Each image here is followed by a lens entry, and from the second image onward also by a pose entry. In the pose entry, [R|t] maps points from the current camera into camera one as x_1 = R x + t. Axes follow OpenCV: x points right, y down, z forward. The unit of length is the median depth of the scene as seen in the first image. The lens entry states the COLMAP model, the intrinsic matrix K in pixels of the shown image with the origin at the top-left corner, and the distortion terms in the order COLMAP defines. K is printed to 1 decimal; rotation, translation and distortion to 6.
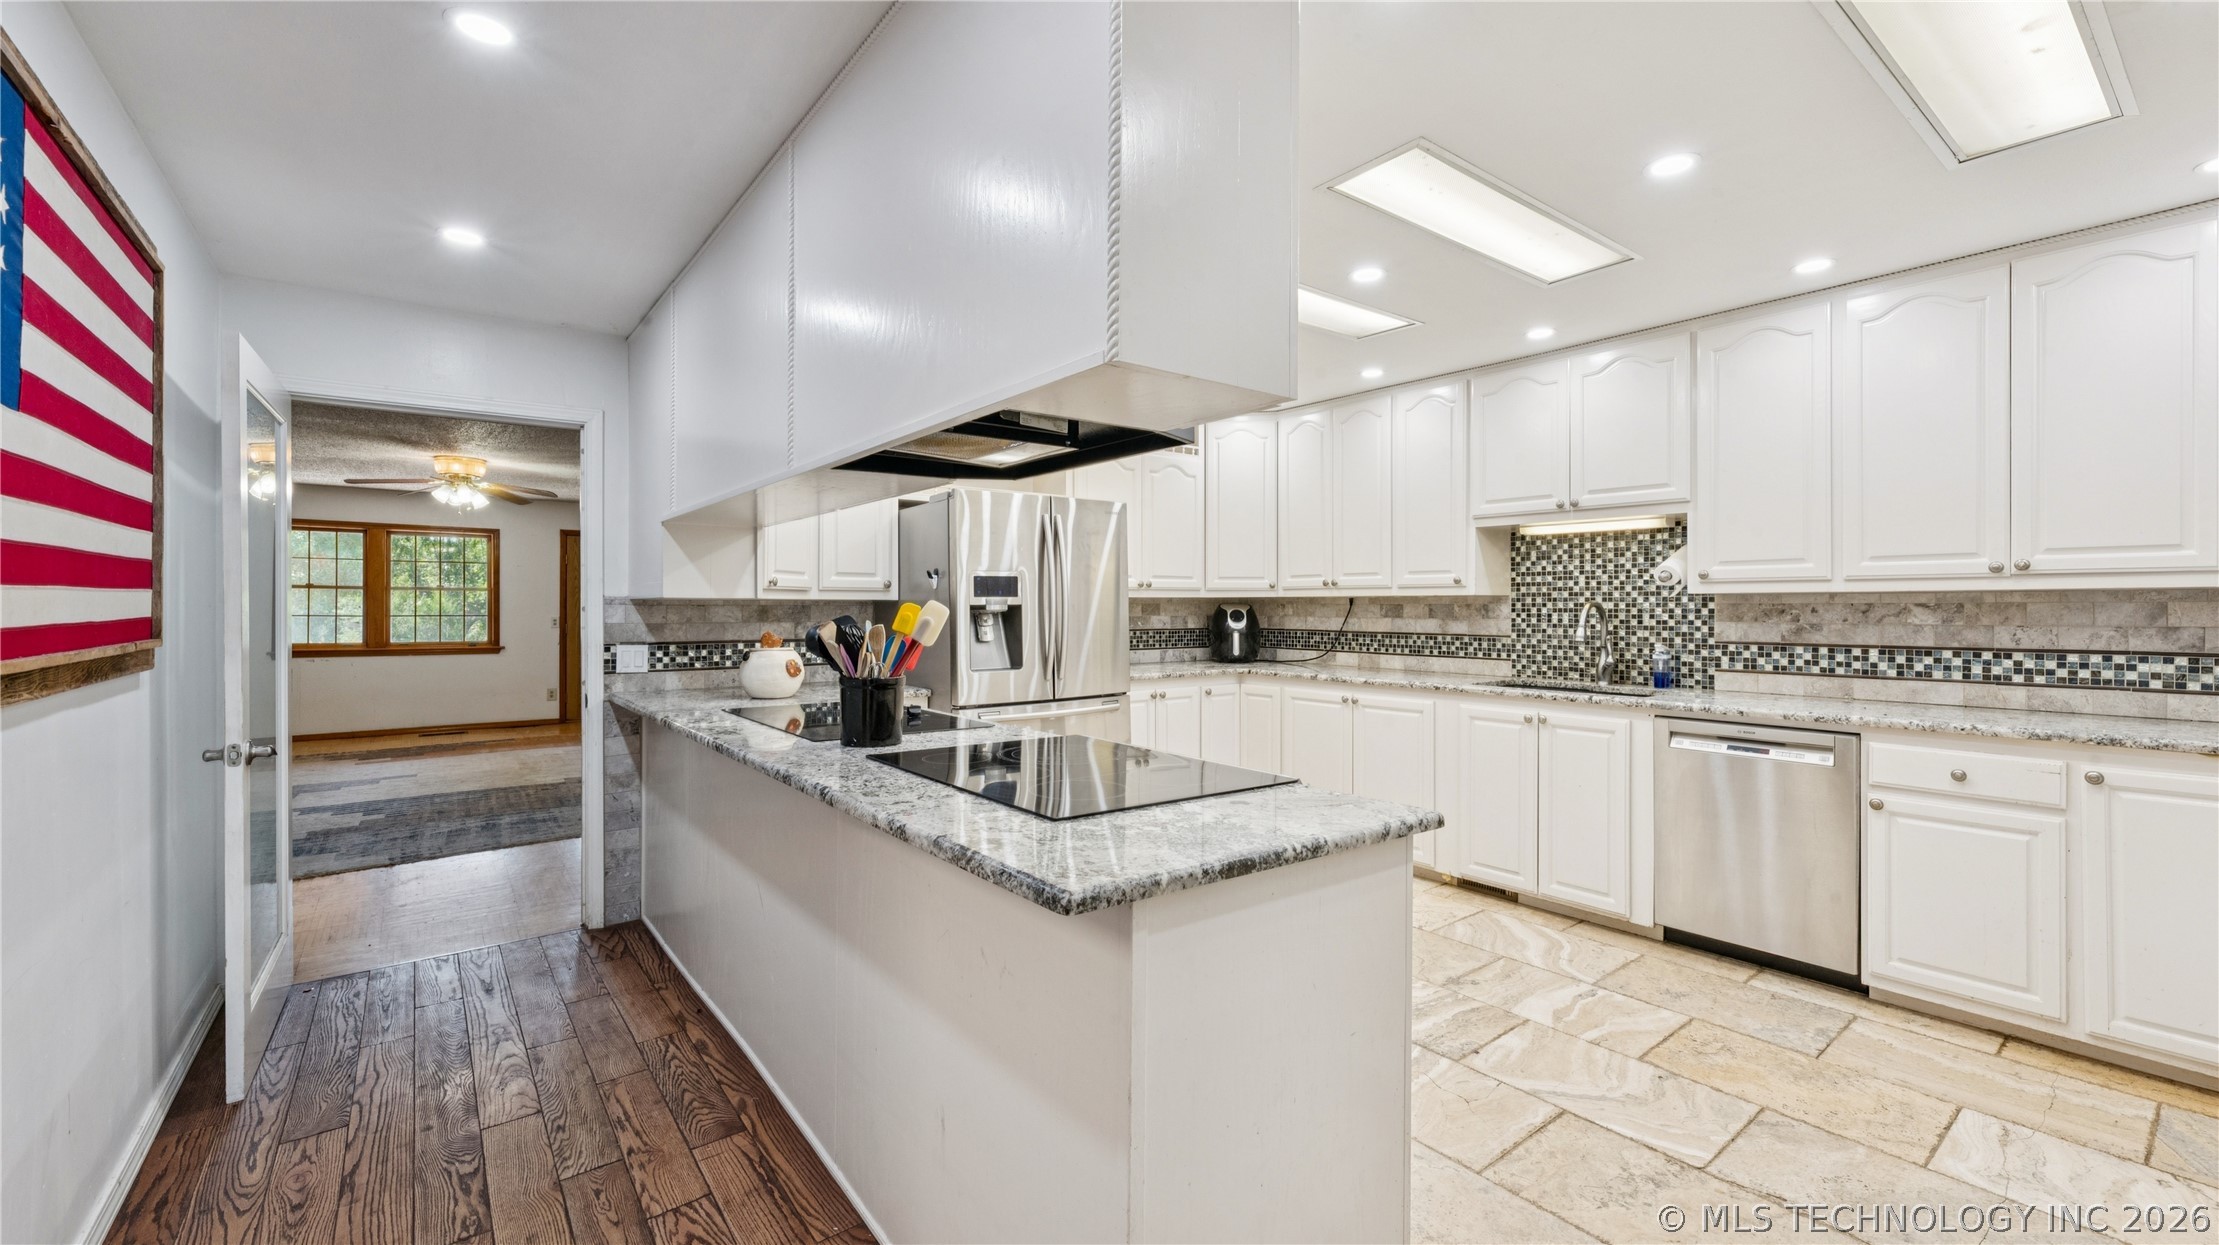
lens RADIAL K [[896.2, 0, 1115.3], [0, 896.2, 611.2], [0, 0, 1]] dist [-0.001926, -0.000103]
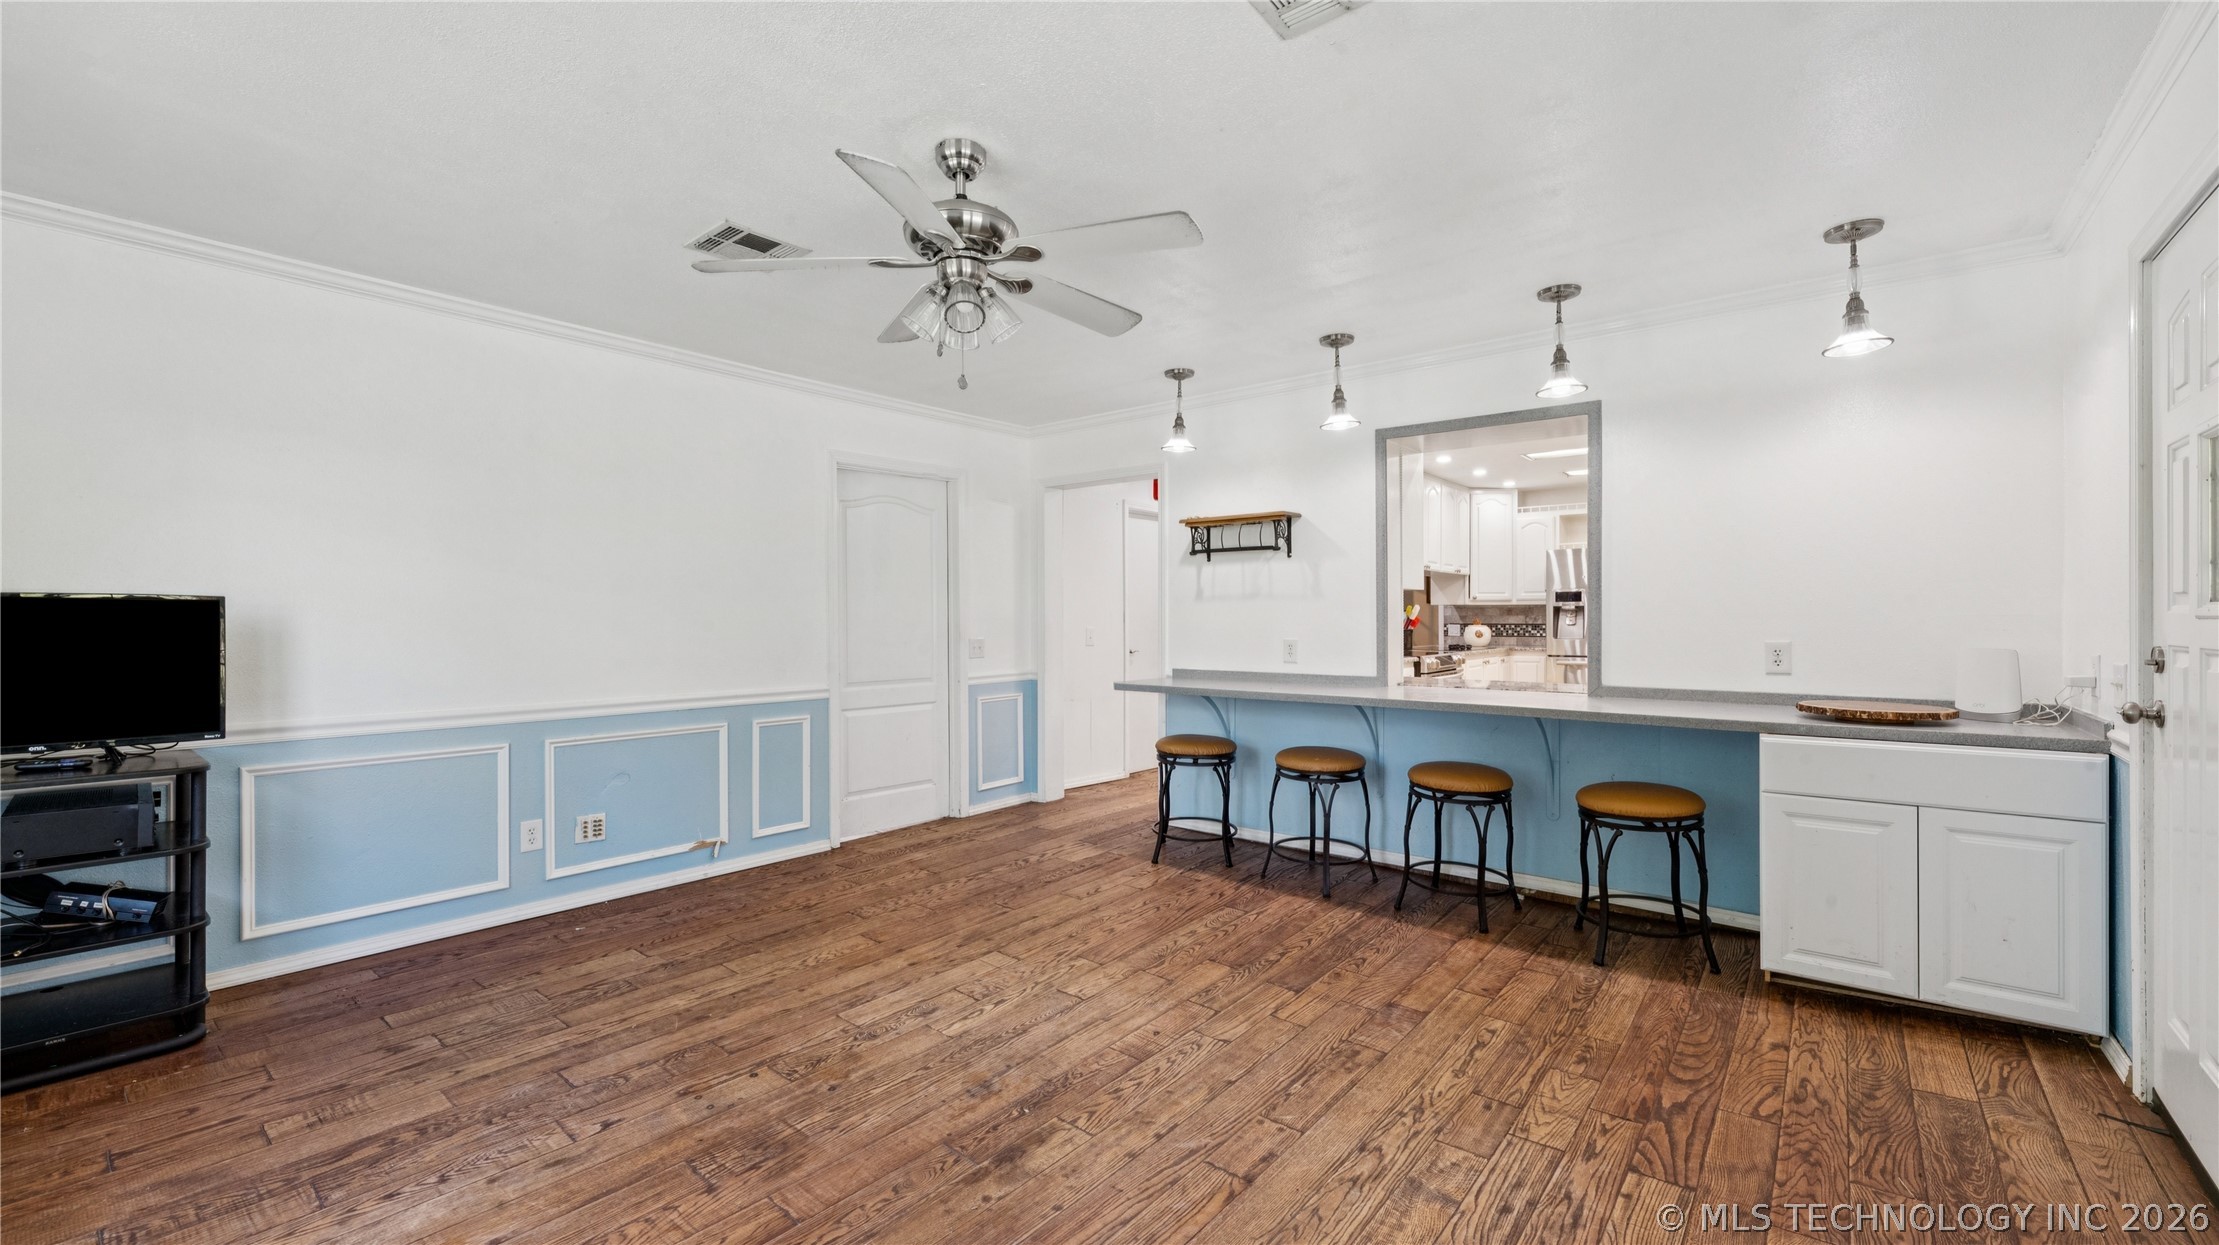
lens RADIAL K [[896.2, 0, 1110.7], [0, 896.2, 619.0], [0, 0, 1]] dist [-0.001926, -0.000103]
pose [[0.235683, -0.002328, -0.971827, 1.408769], [-0.001585, 0.999995, -0.002780, 0.026178], [0.971829, 0.002196, 0.235678, -0.423995]]
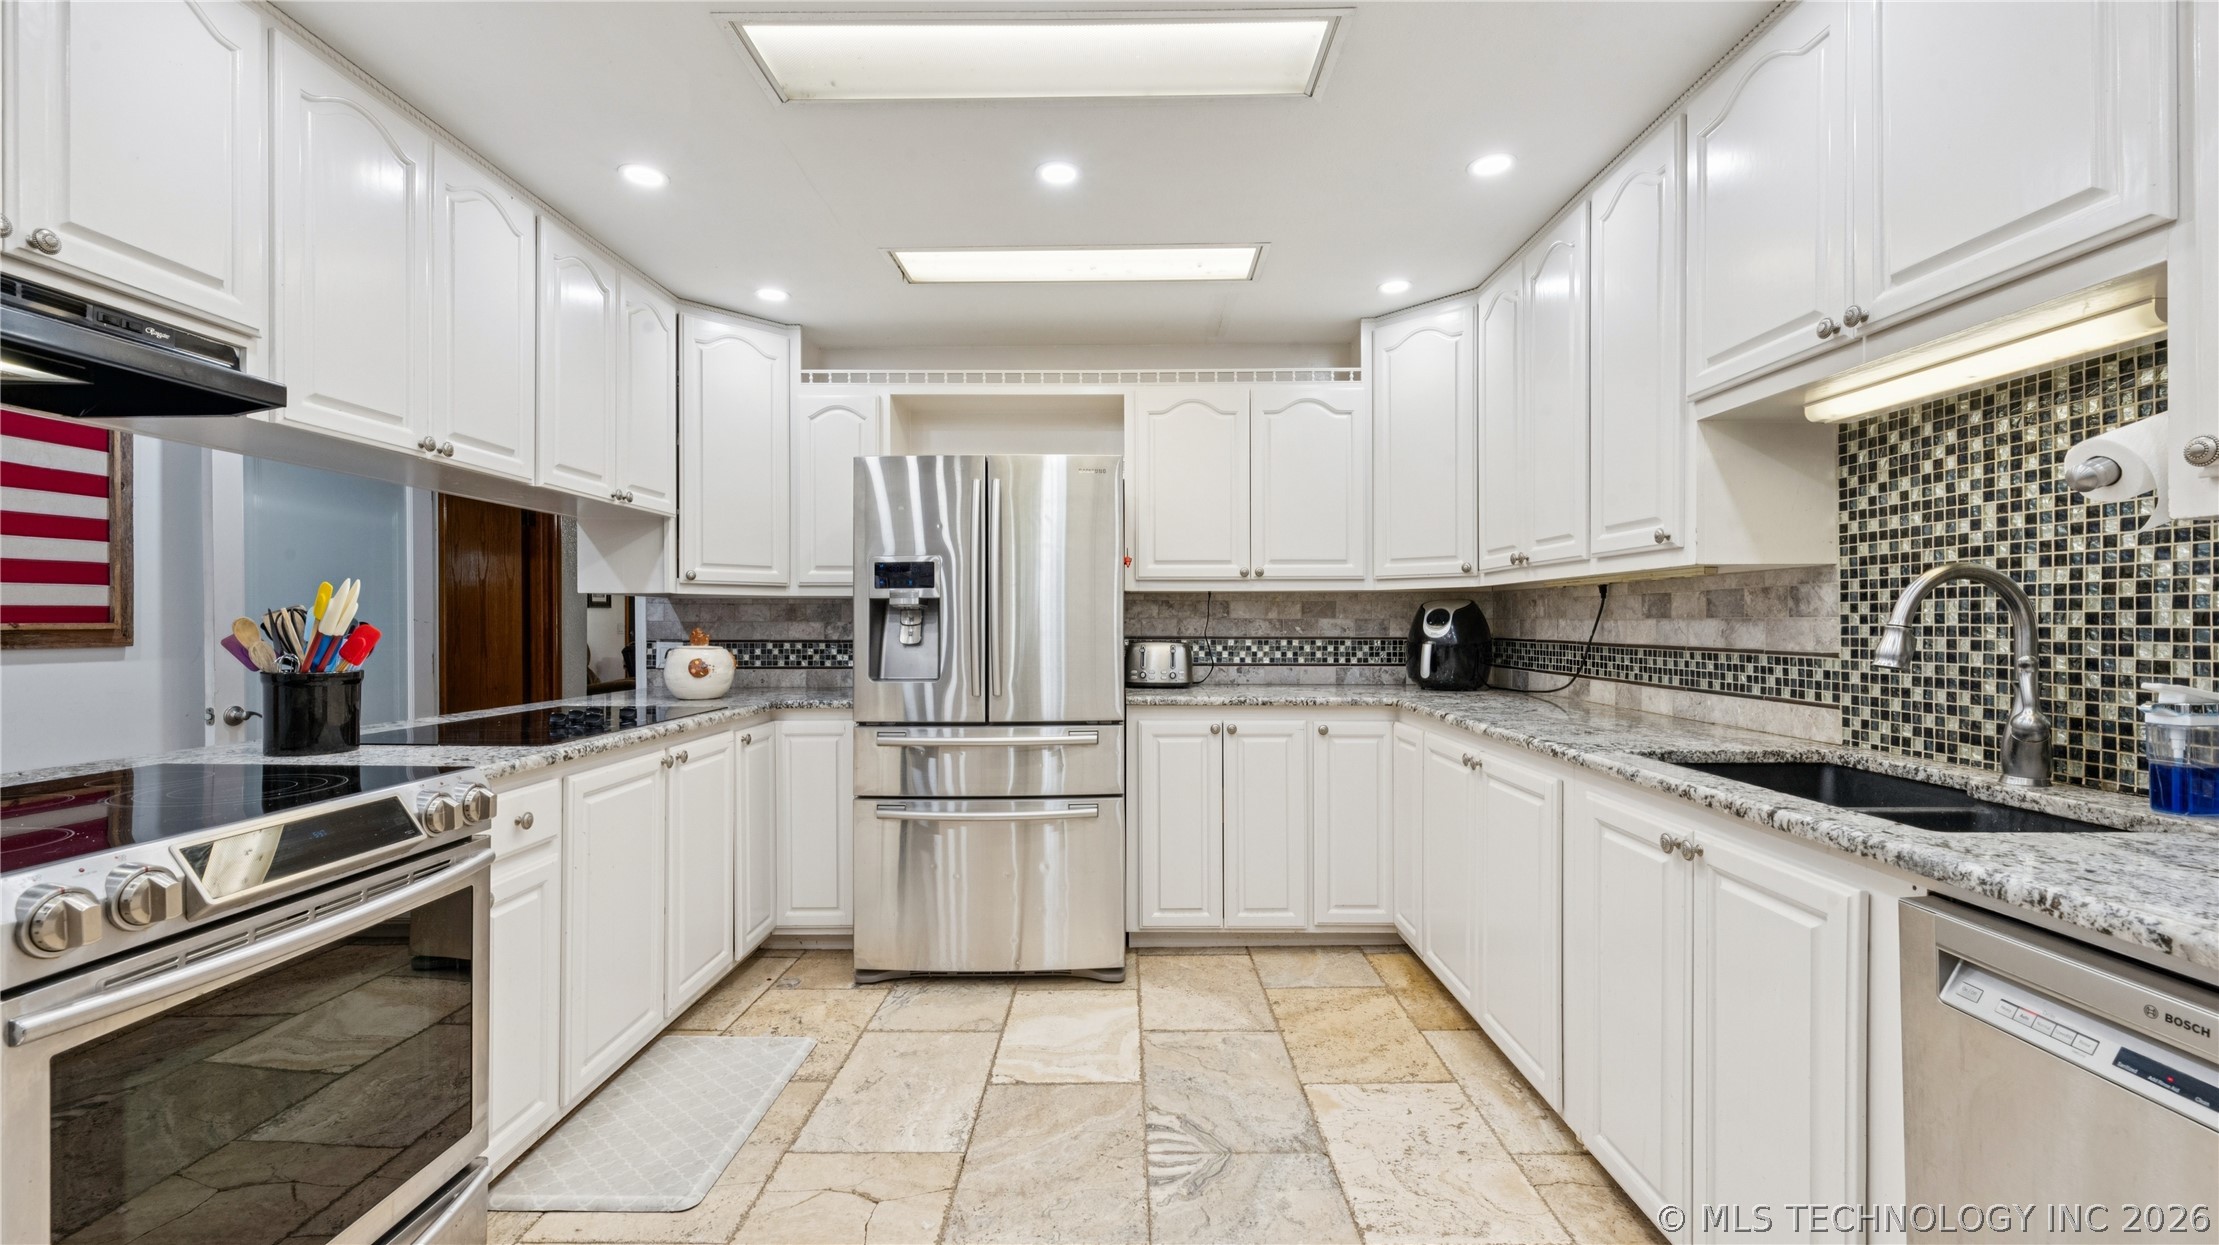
lens RADIAL K [[896.2, 0, 1115.4], [0, 896.2, 623.9], [0, 0, 1]] dist [-0.001926, -0.000103]
pose [[0.785490, 0.000918, -0.618874, 0.449237], [-0.003616, 0.999989, -0.003106, 0.015642], [0.618864, 0.004678, 0.785484, 0.436965]]
